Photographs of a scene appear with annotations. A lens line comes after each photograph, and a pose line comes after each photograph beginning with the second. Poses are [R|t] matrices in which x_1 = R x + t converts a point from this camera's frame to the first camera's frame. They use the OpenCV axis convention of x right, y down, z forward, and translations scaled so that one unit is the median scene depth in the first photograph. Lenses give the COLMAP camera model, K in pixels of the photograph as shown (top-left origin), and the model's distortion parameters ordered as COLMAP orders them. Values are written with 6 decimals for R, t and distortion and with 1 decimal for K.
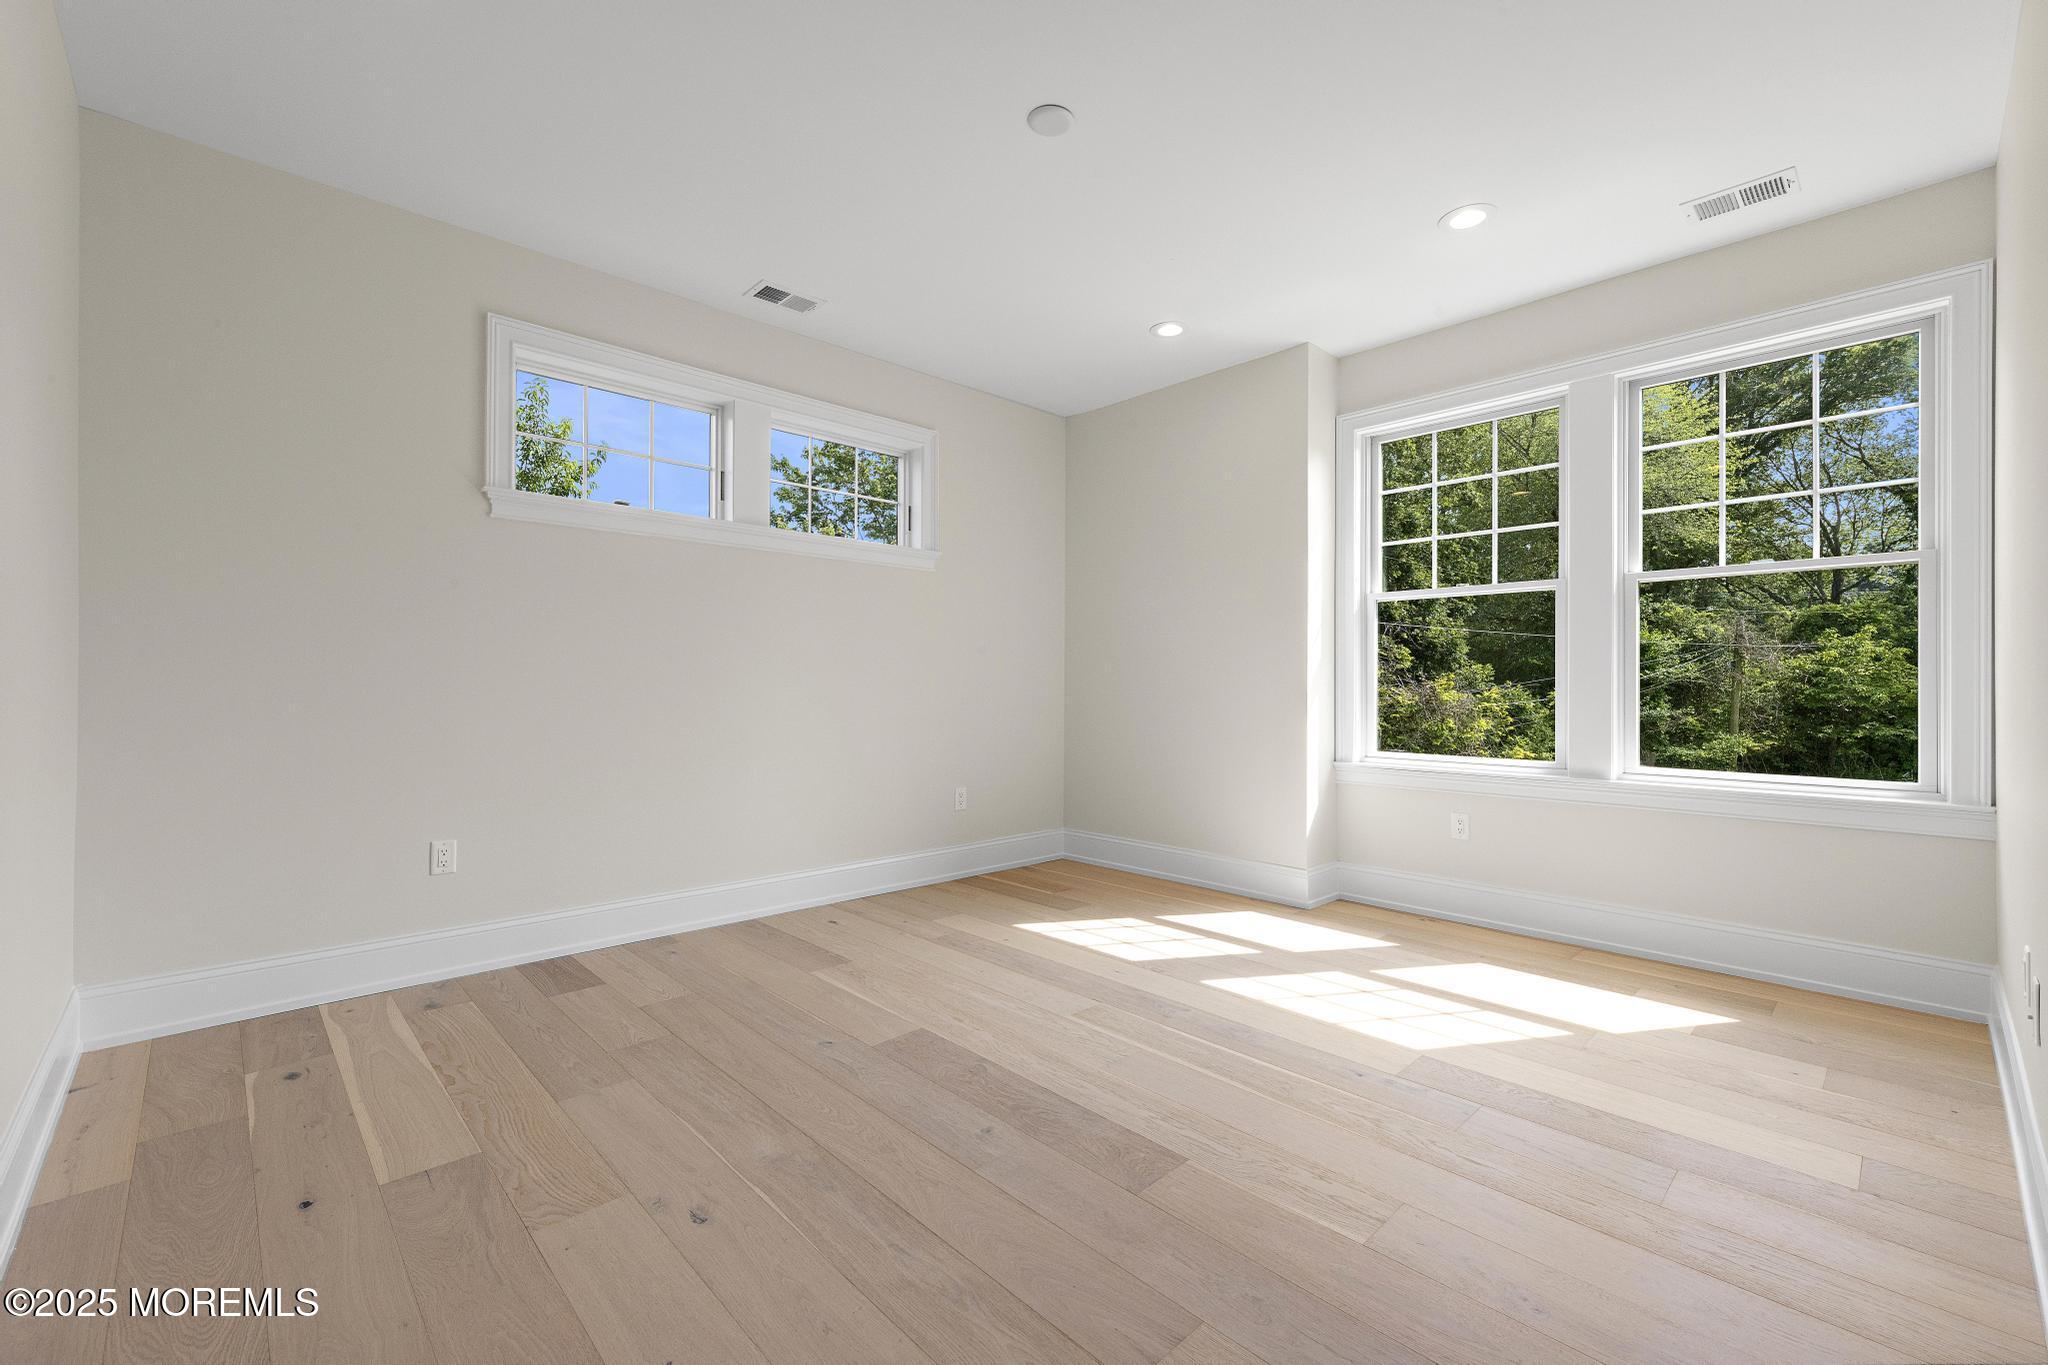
lens RADIAL K [[861.7, 0, 1031.1], [0, 861.7, 691.4], [0, 0, 1]] dist [0.000353, -0.000286]
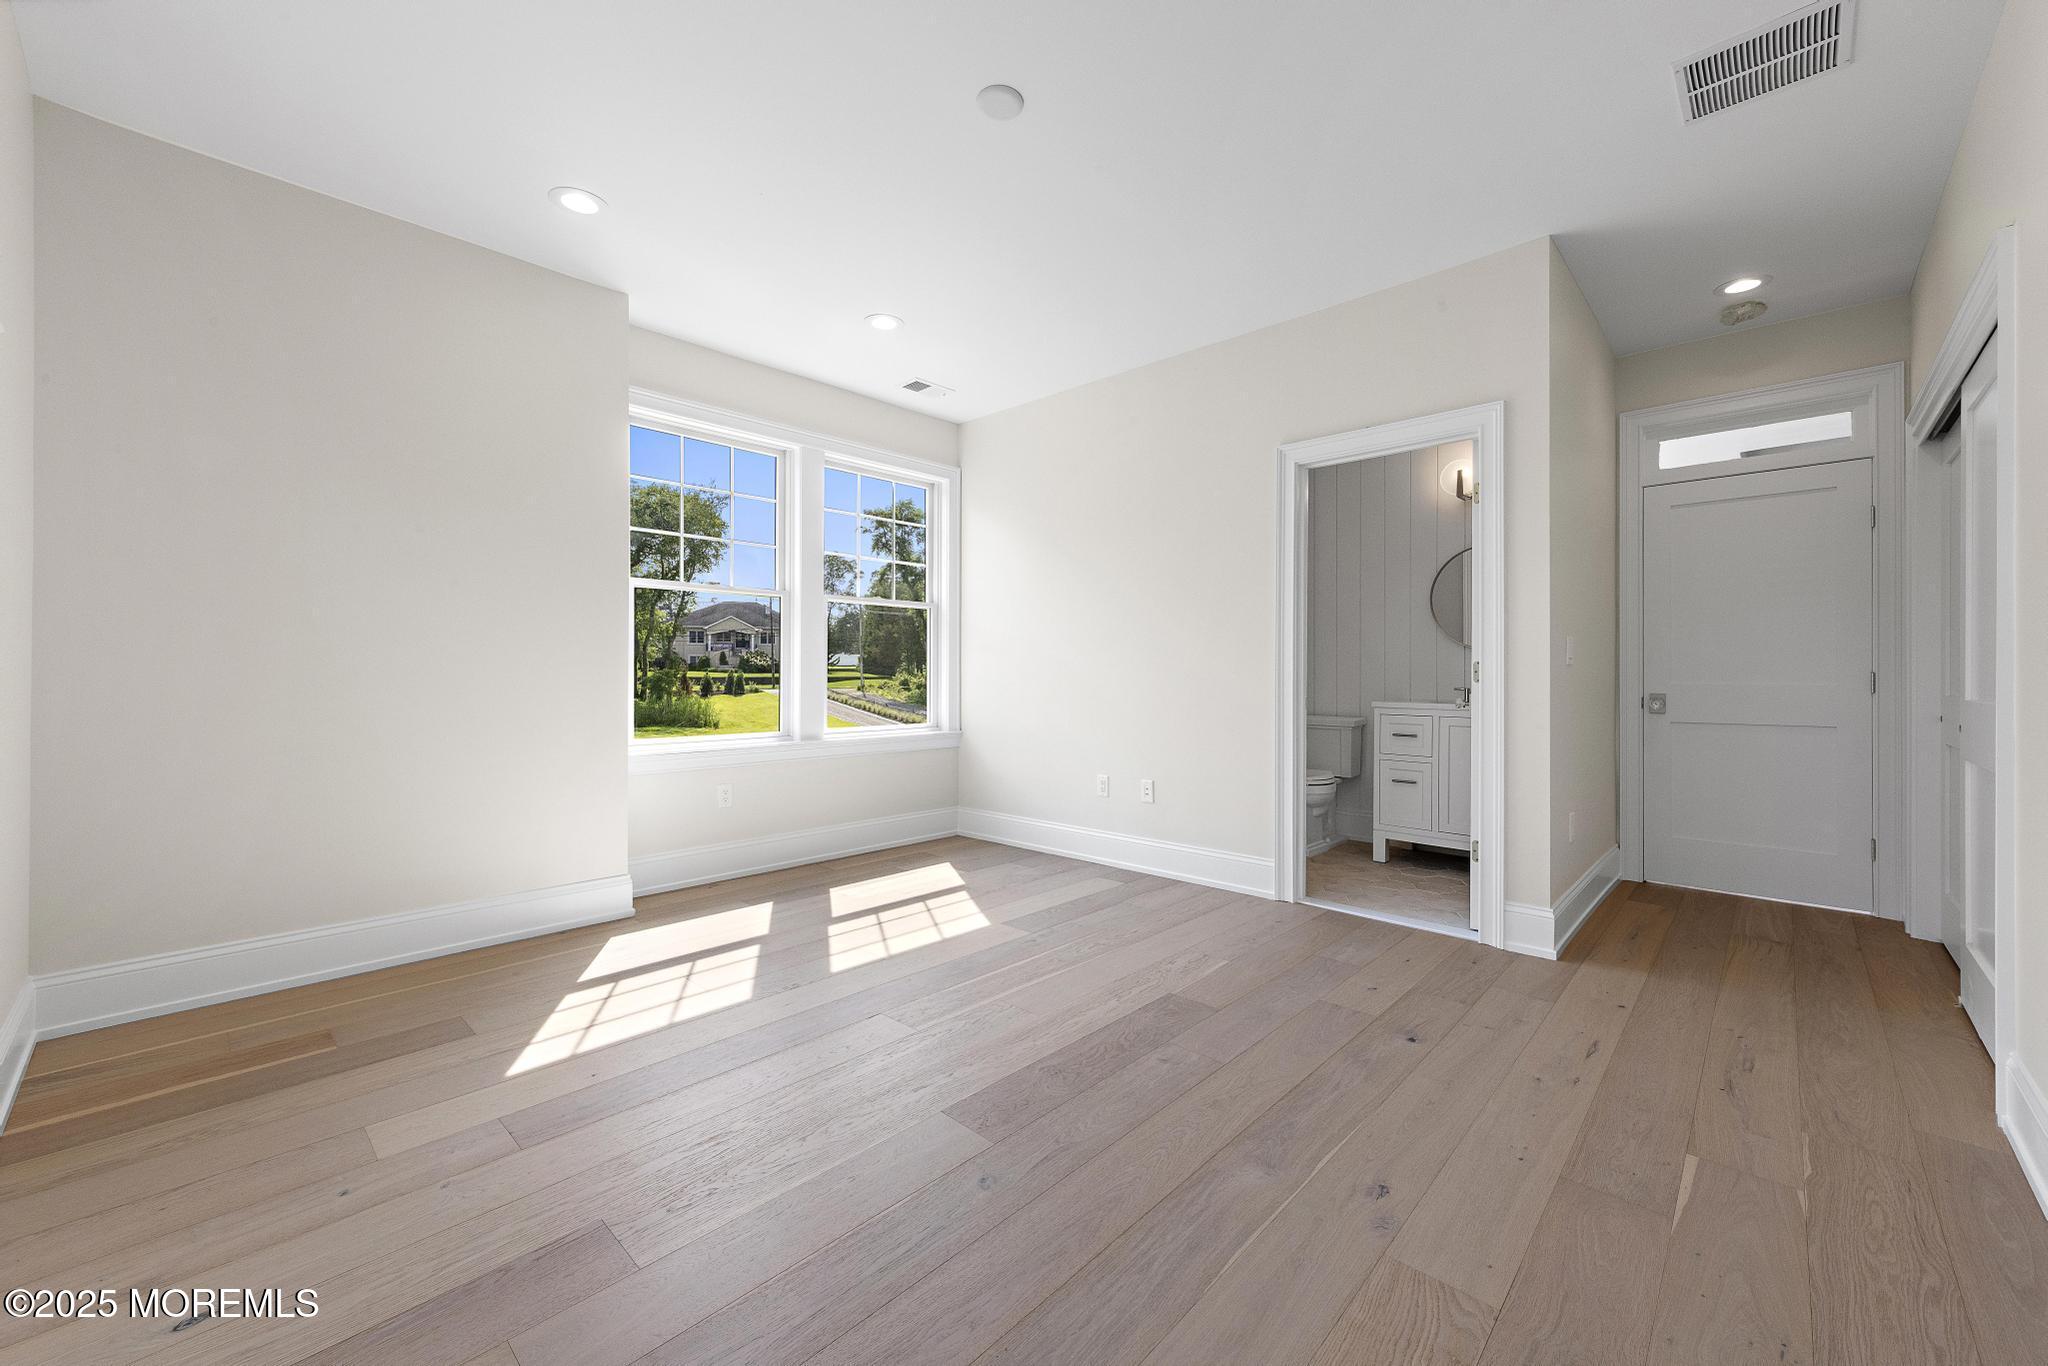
lens RADIAL K [[813.9, 0, 1028.8], [0, 813.9, 672.8], [0, 0, 1]] dist [0.010312, -0.000876]
pose [[-0.070398, -0.000134, 0.997519, -0.749143], [0.004341, 0.999990, 0.000441, -0.006077], [-0.997510, 0.004362, -0.070396, 0.835692]]
